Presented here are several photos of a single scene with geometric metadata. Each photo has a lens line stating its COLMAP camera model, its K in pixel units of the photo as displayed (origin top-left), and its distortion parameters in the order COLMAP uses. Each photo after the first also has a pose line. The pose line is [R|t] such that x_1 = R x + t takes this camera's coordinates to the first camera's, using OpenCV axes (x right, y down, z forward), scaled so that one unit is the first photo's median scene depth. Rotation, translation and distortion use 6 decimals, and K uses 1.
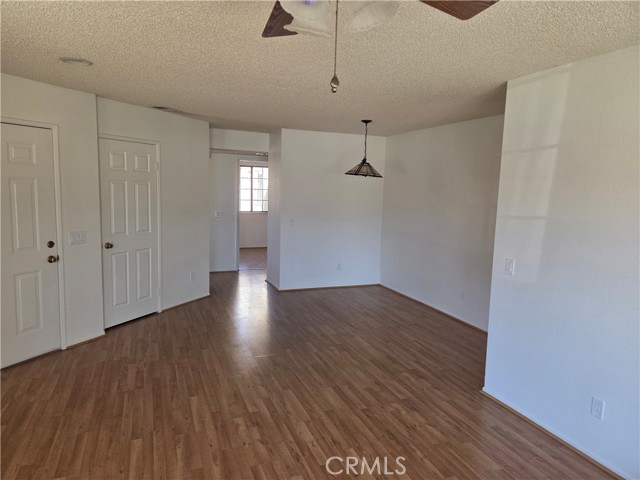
lens RADIAL K [[426.2, 0, 320.0], [0, 426.2, 240.0], [0, 0, 1]] dist [0.039324, -0.003413]
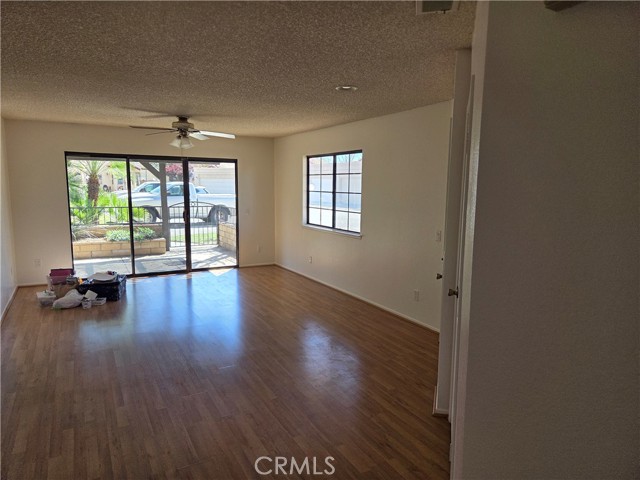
lens RADIAL K [[426.2, 0, 320.0], [0, 426.2, 240.0], [0, 0, 1]] dist [0.039324, -0.003413]
pose [[-0.990253, -0.021332, -0.137638, -0.251148], [-0.055976, 0.965837, 0.253034, -0.230557], [0.127538, 0.258272, -0.957617, 1.761179]]
